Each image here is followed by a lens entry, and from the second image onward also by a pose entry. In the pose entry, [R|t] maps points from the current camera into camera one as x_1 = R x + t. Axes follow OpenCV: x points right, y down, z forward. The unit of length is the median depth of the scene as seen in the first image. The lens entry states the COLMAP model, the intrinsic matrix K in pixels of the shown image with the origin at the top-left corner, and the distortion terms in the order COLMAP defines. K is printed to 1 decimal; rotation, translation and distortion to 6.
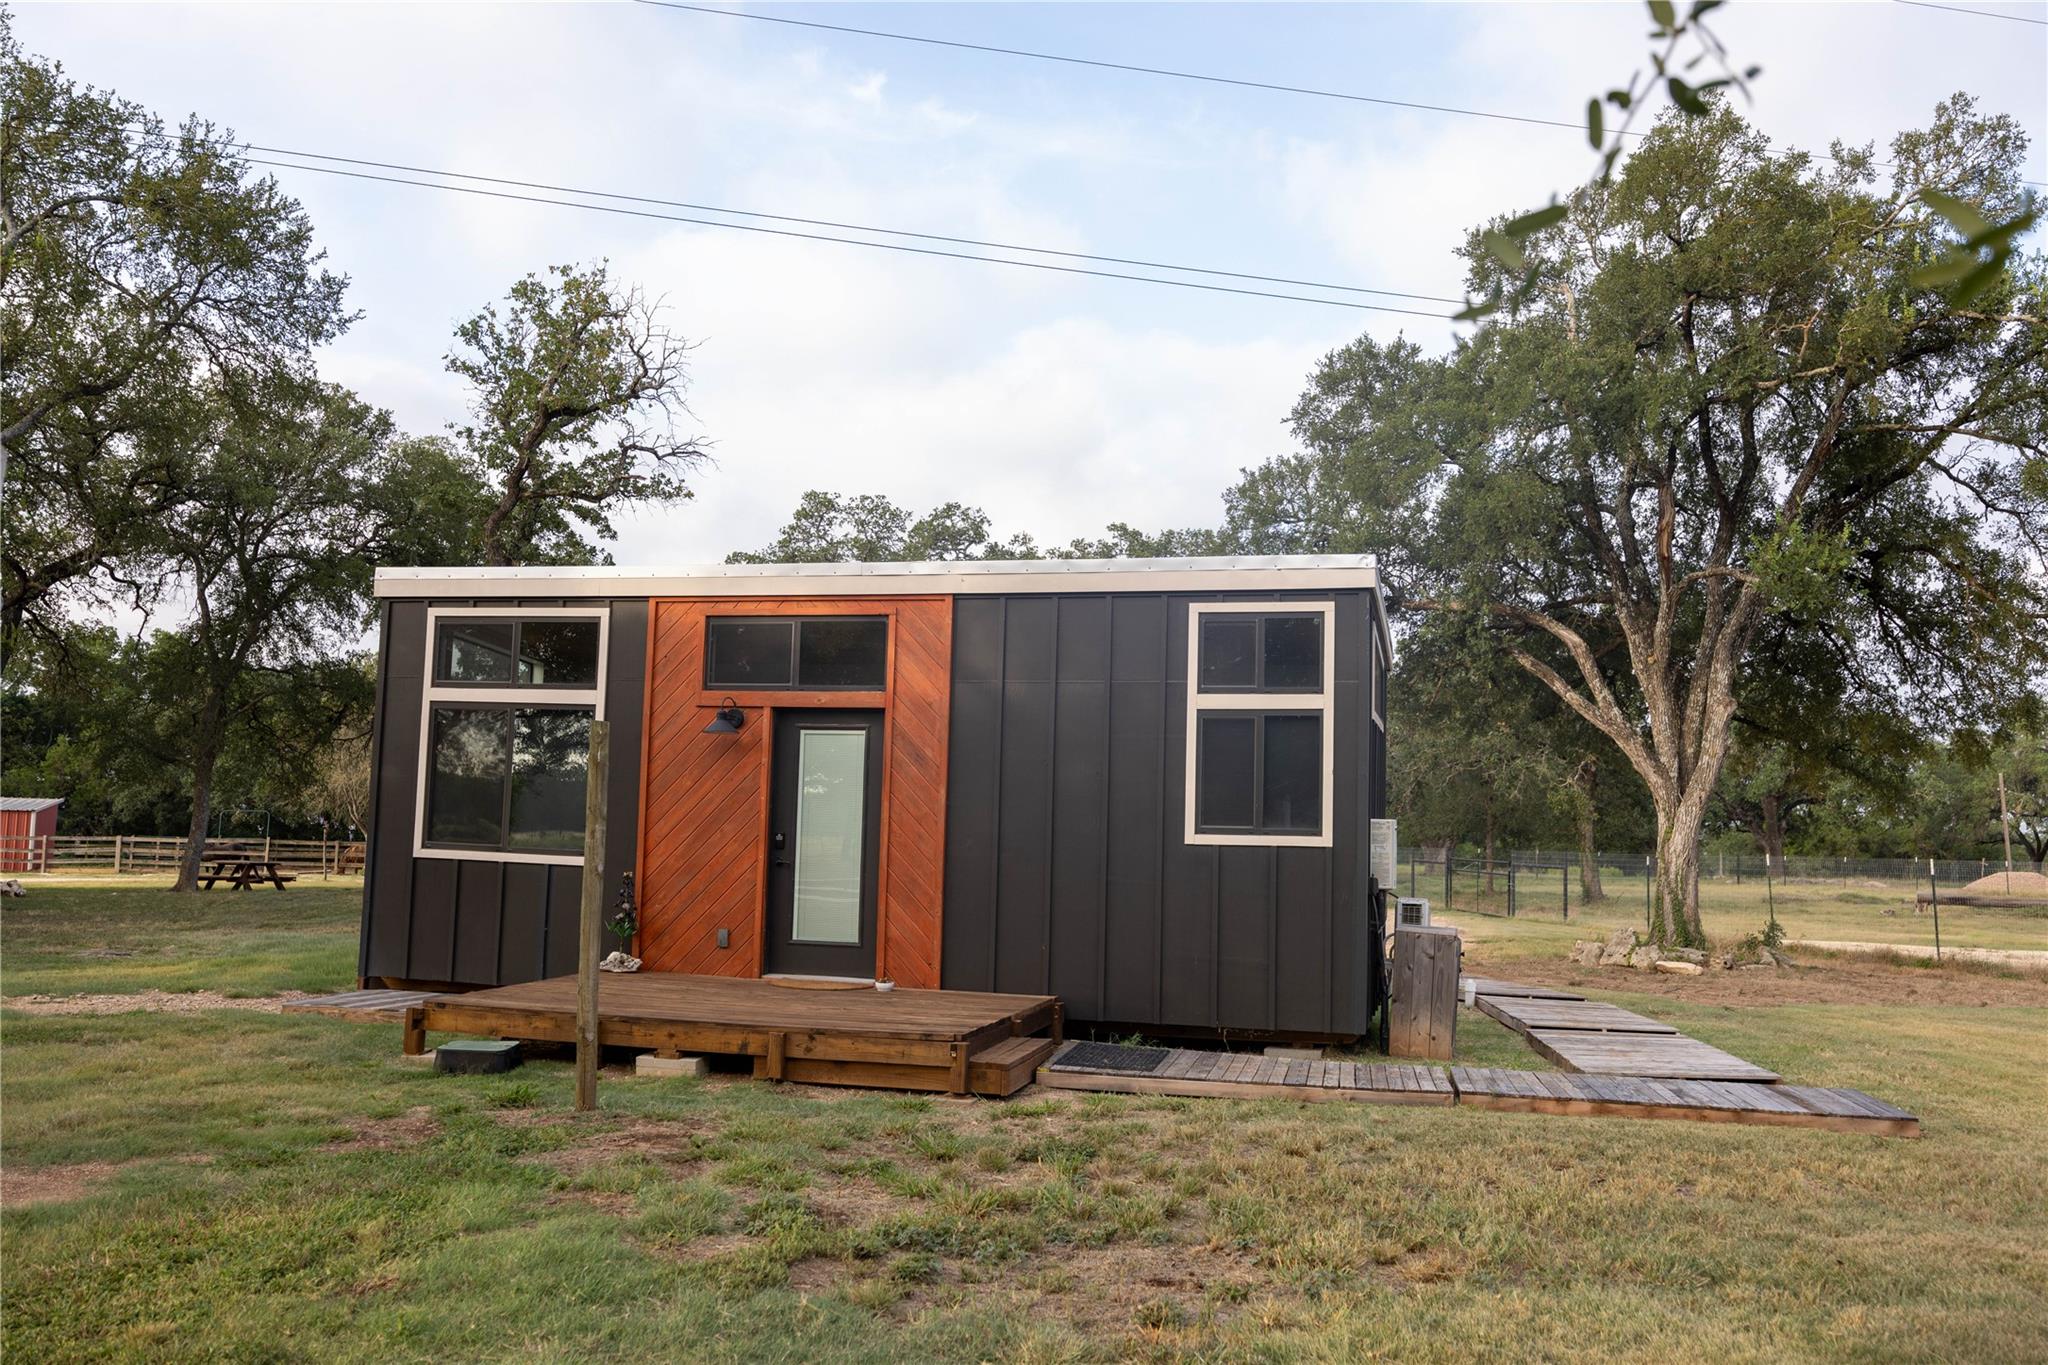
lens RADIAL K [[1640.4, 0, 1023.5], [0, 1640.4, 682.0], [0, 0, 1]] dist [0.006830, -0.012886]
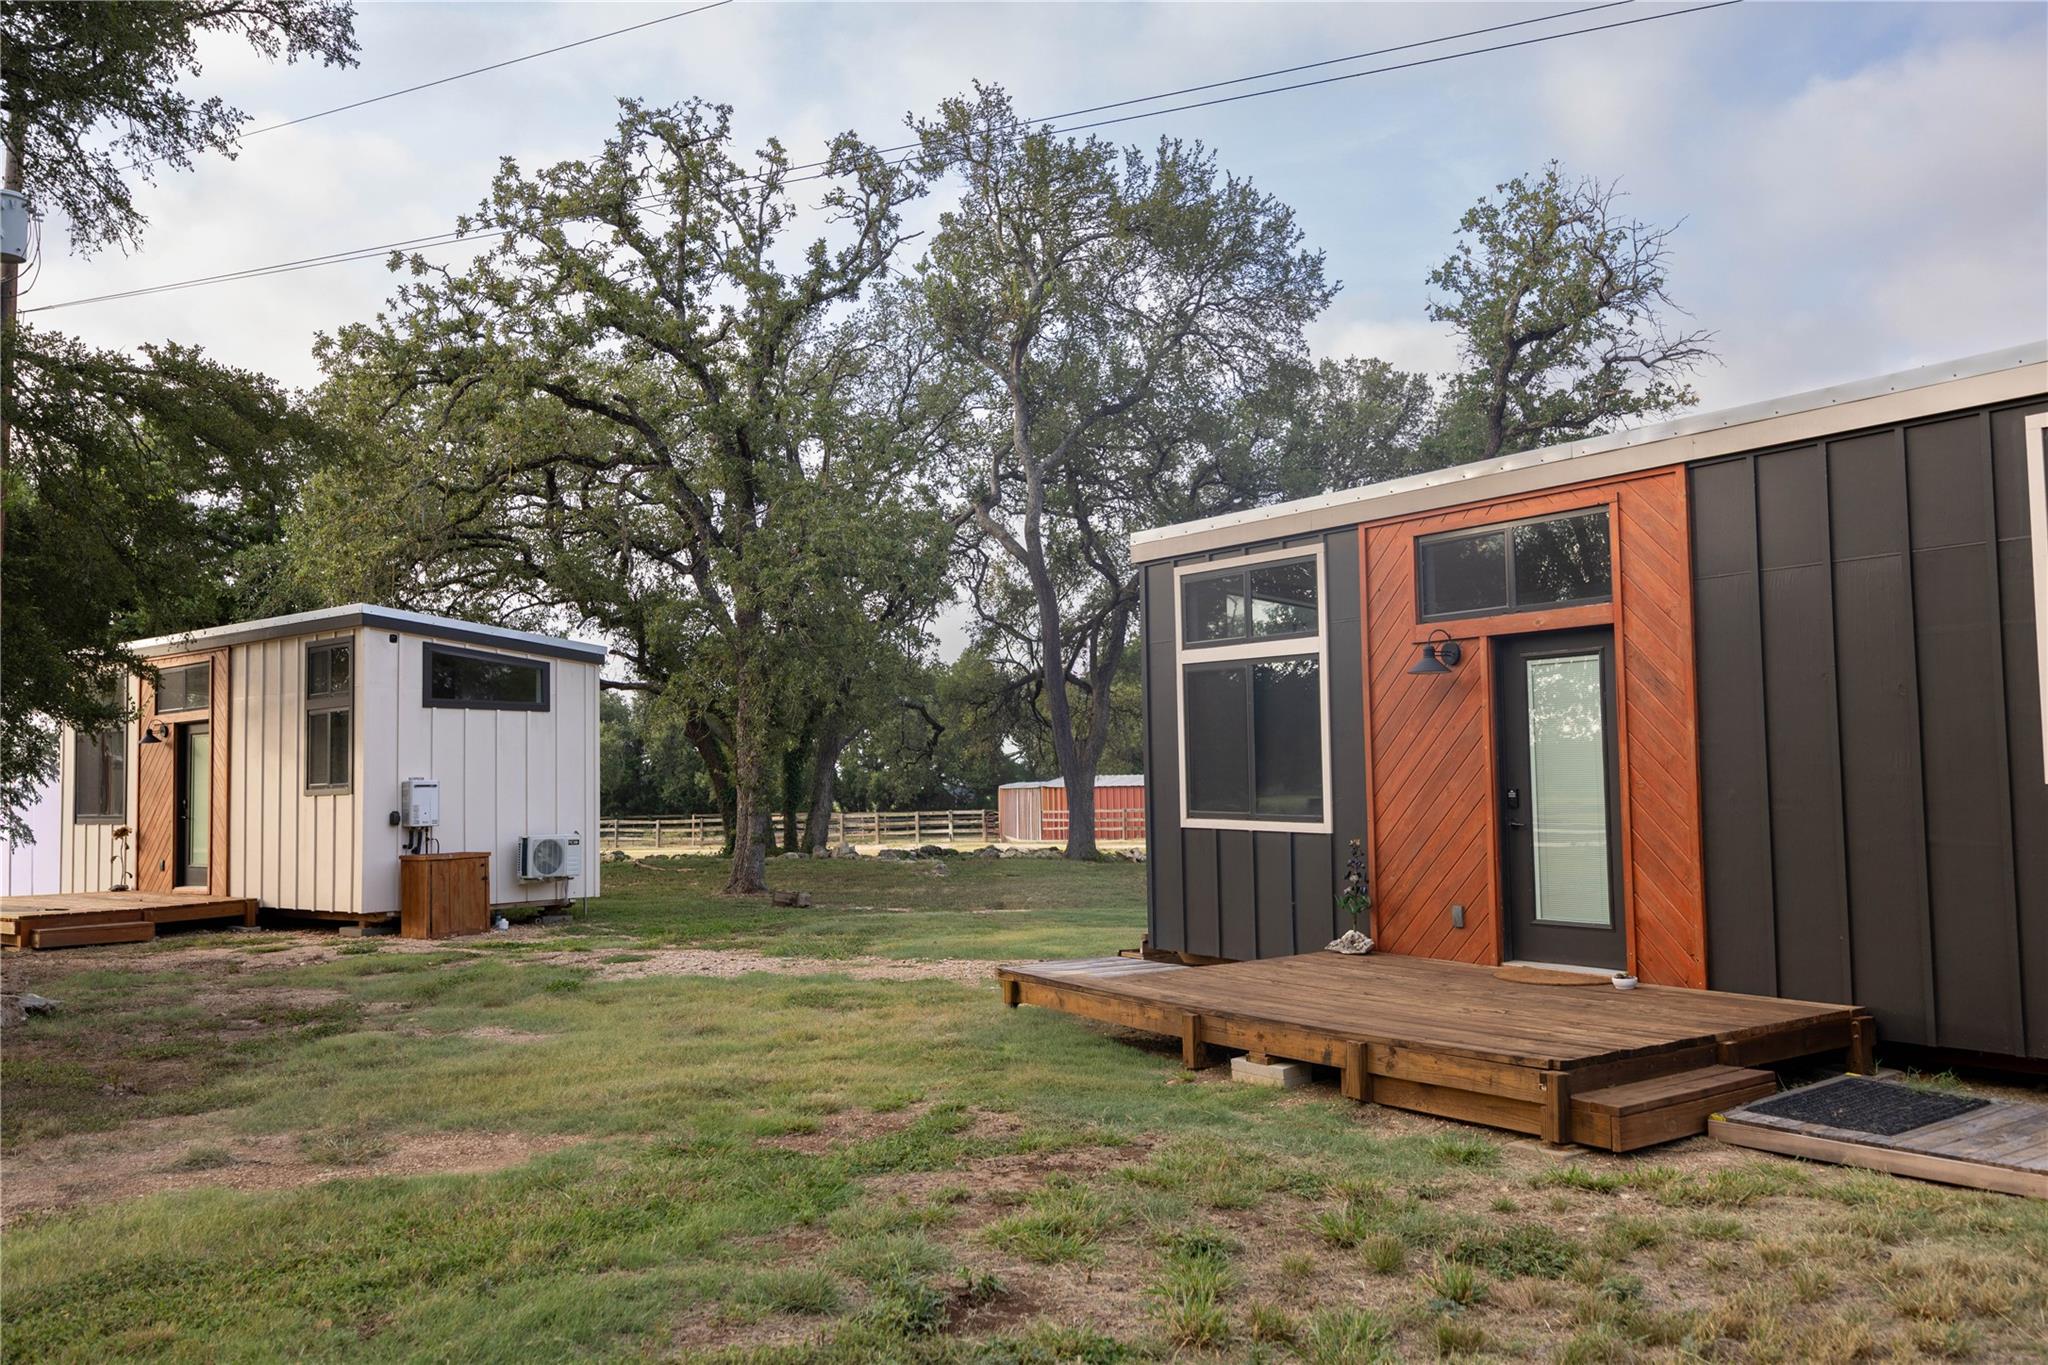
lens RADIAL K [[1640.4, 0, 1020.9], [0, 1640.4, 686.0], [0, 0, 1]] dist [0.006830, -0.012886]
pose [[0.760354, -0.078271, -0.644776, 0.193491], [0.097044, 0.995260, -0.006377, 0.022301], [0.642219, -0.057723, 0.764345, 0.218905]]
